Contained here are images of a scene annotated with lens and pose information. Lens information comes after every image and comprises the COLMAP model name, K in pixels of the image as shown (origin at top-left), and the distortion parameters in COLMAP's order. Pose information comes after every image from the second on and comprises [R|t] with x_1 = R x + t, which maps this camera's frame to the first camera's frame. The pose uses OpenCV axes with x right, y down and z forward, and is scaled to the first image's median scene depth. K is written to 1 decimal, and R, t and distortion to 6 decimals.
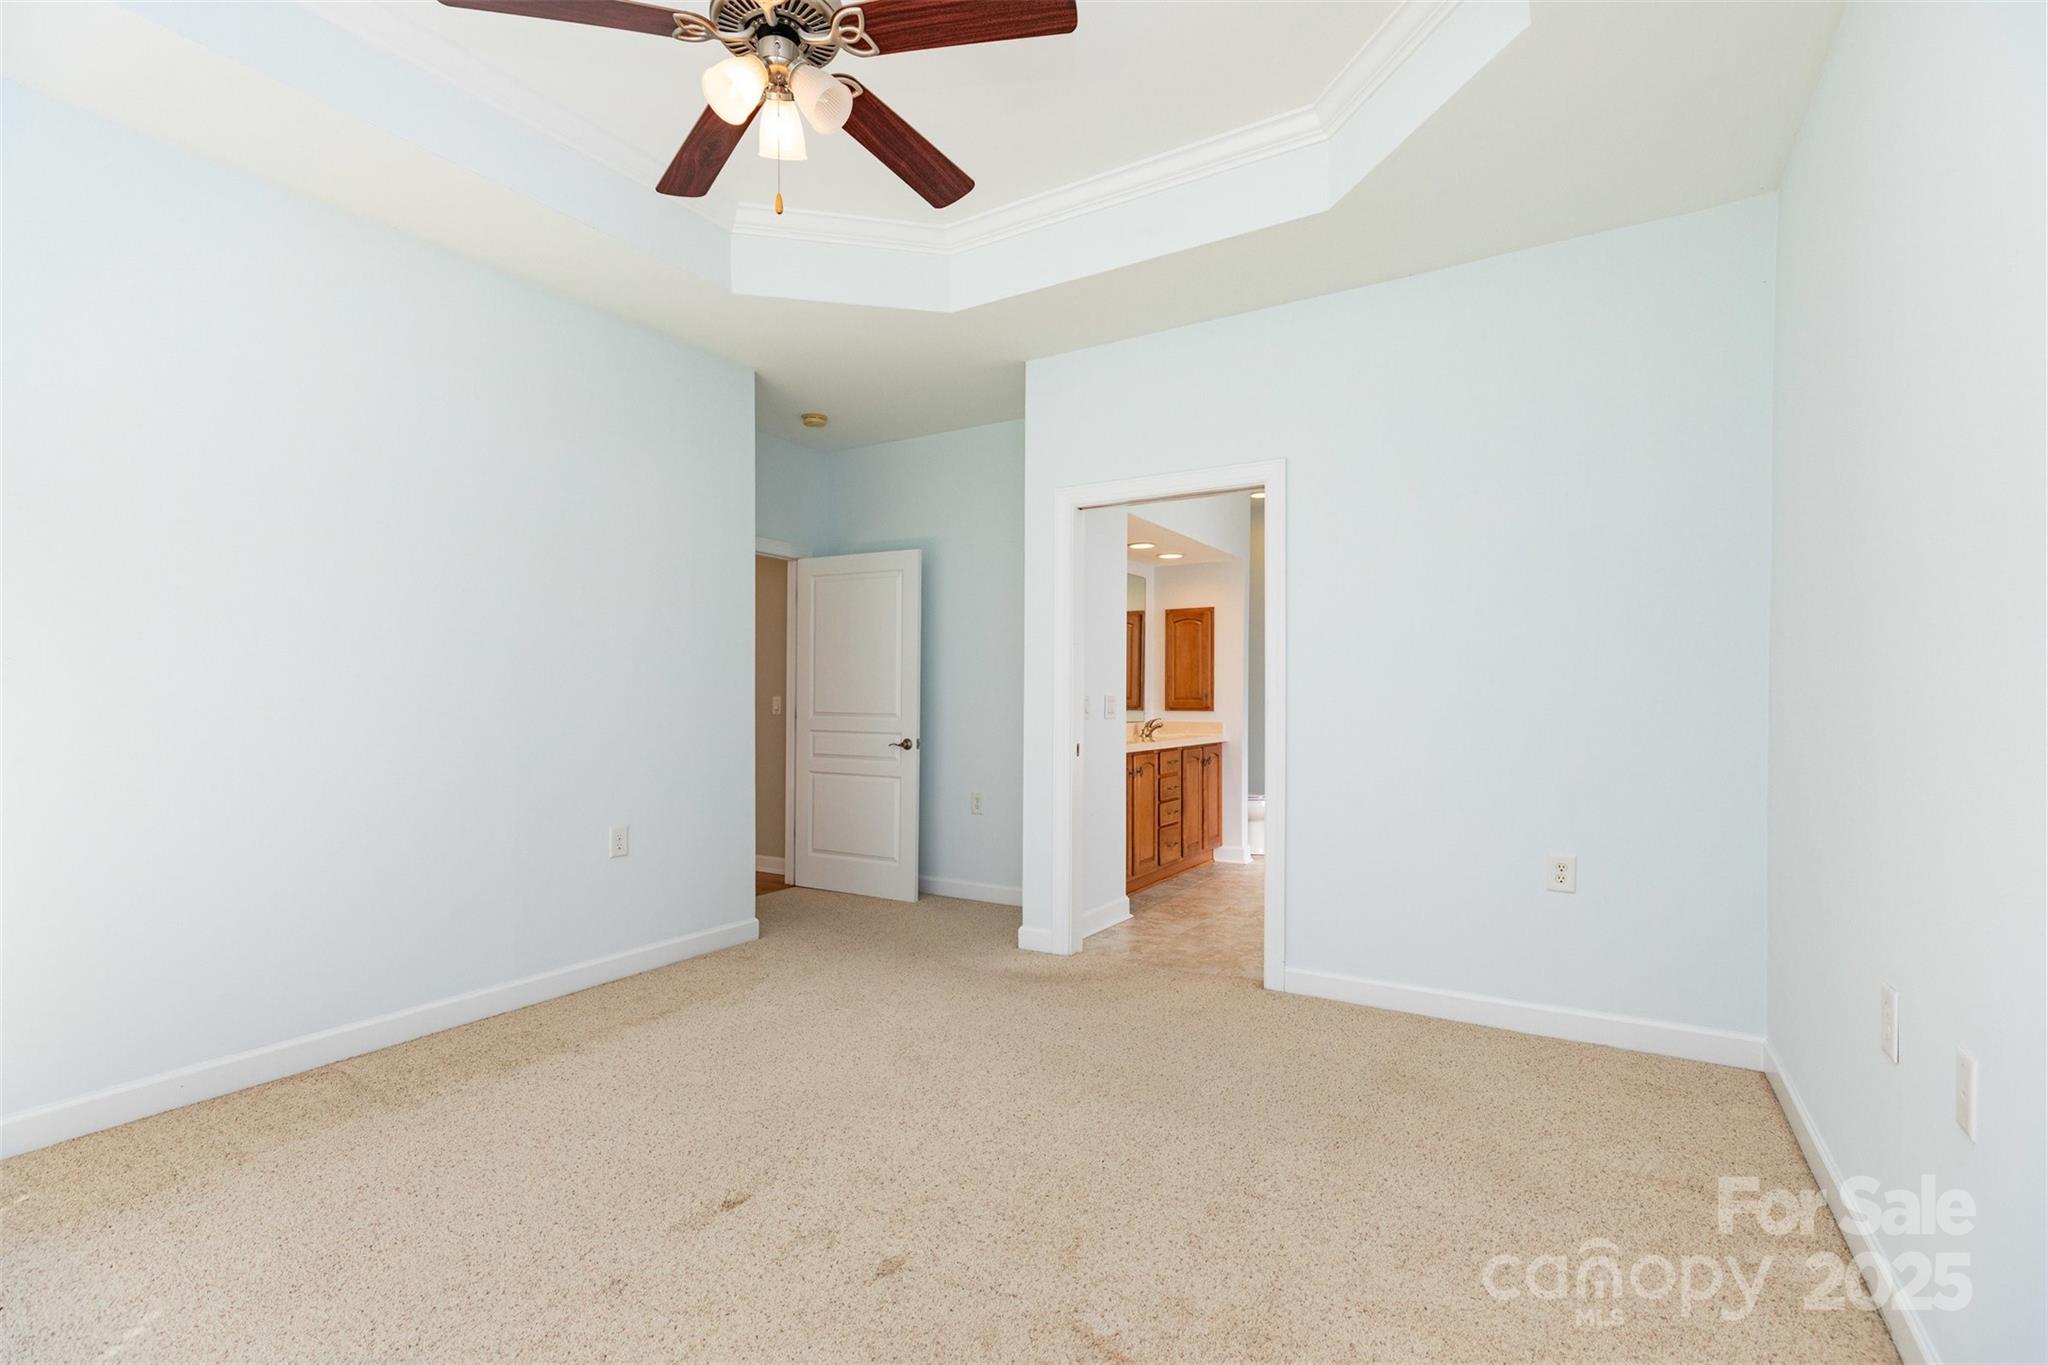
lens RADIAL K [[922.0, 0, 1022.2], [0, 922.0, 695.1], [0, 0, 1]] dist [0.005014, 0.000314]
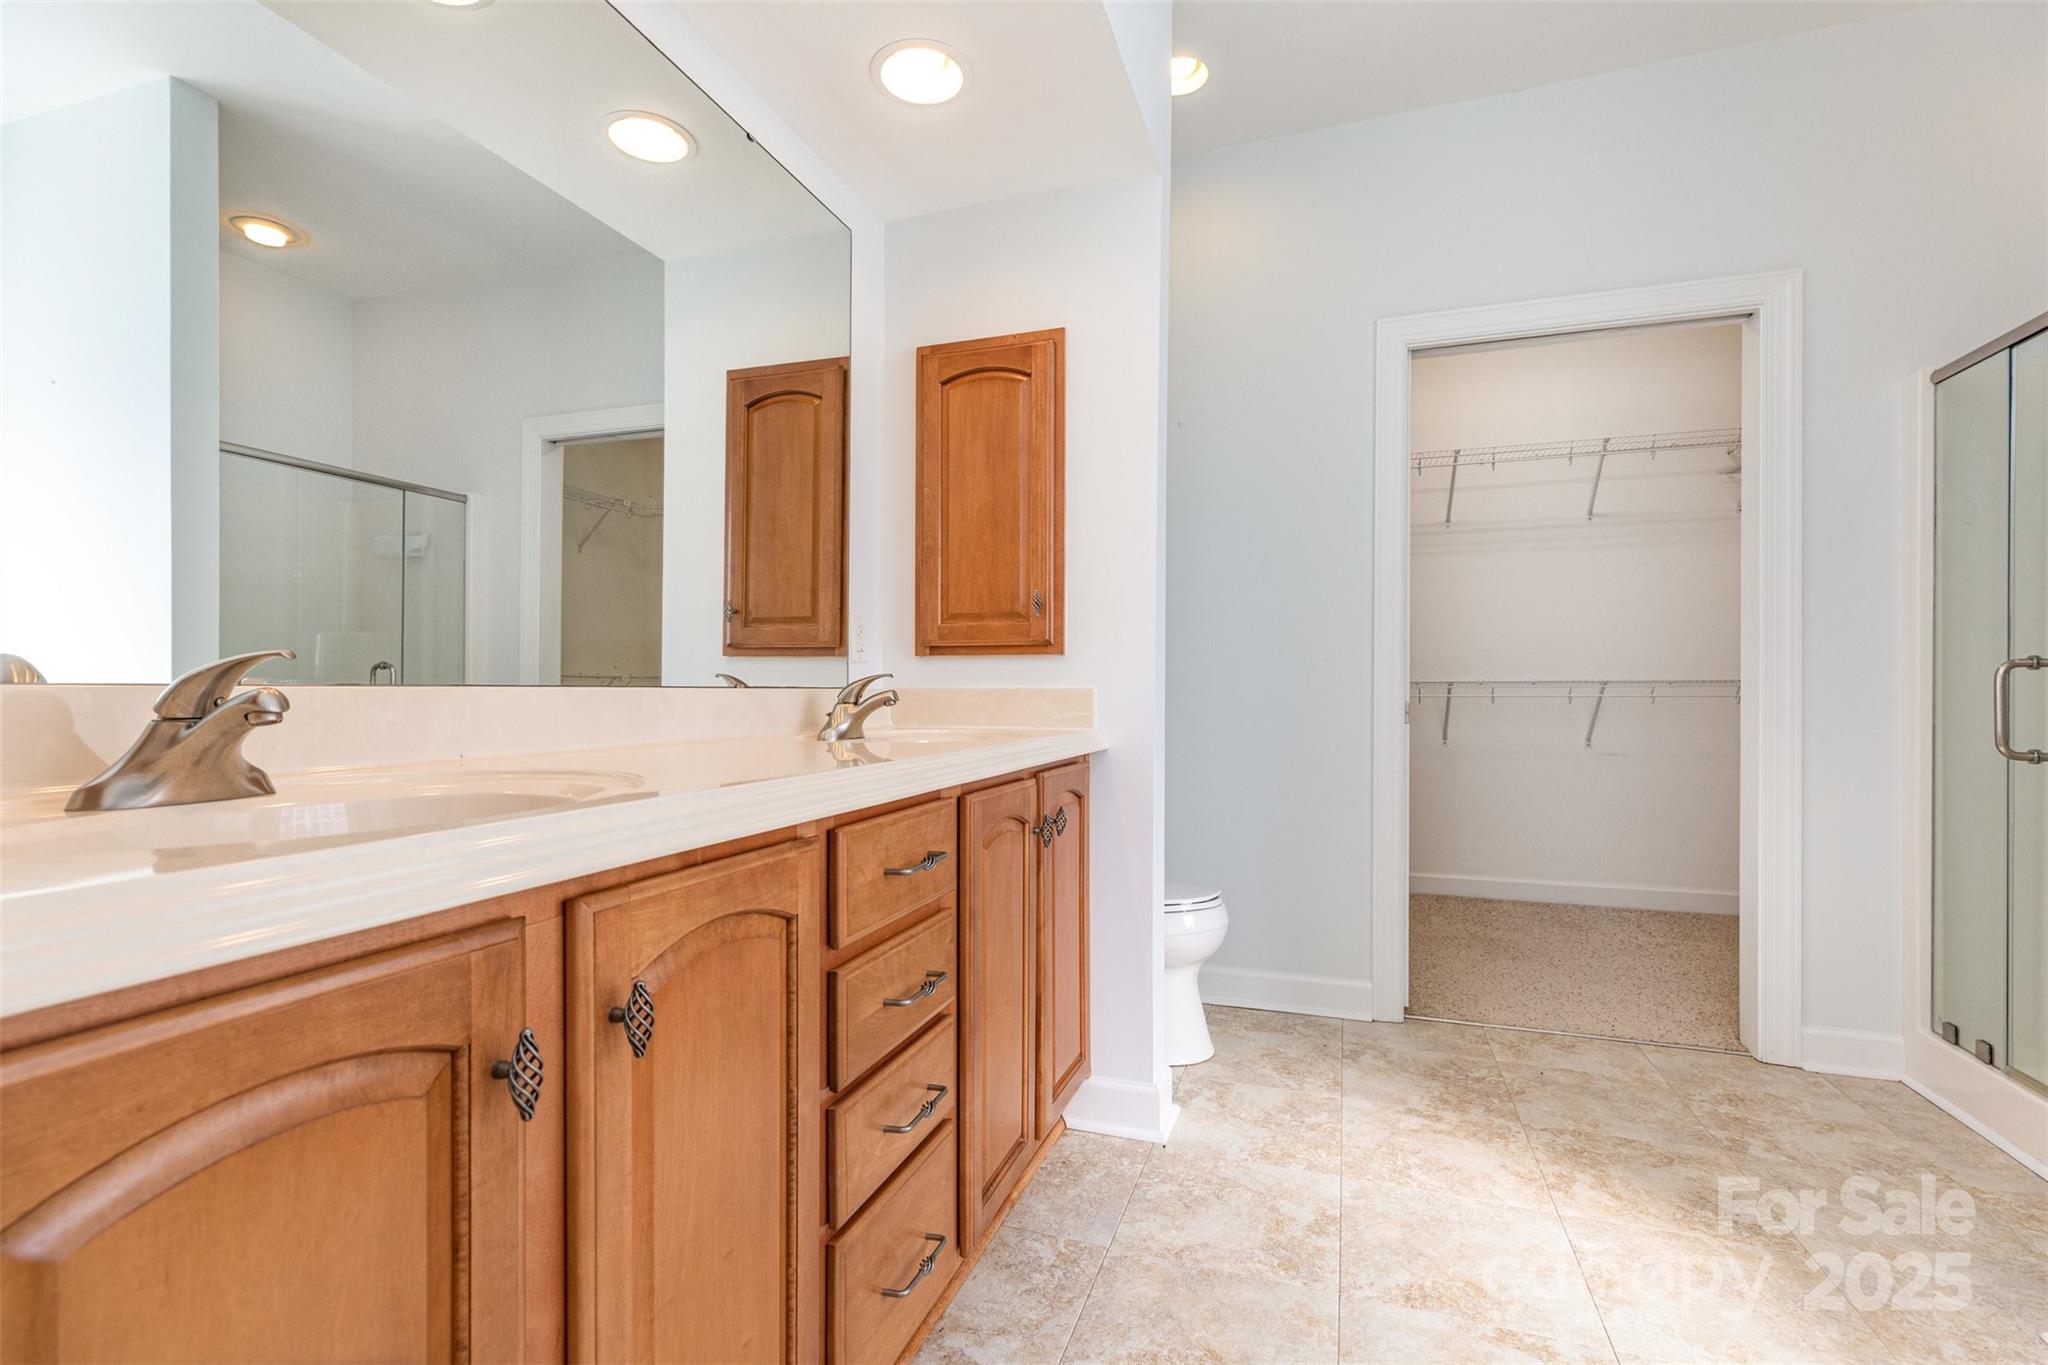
lens RADIAL K [[922.0, 0, 1019.9], [0, 922.0, 688.9], [0, 0, 1]] dist [0.005014, 0.000314]
pose [[0.975261, 0.004436, 0.221013, 0.124560], [-0.004775, 0.999988, 0.000999, 0.029369], [-0.221006, -0.002030, 0.975270, 0.701699]]
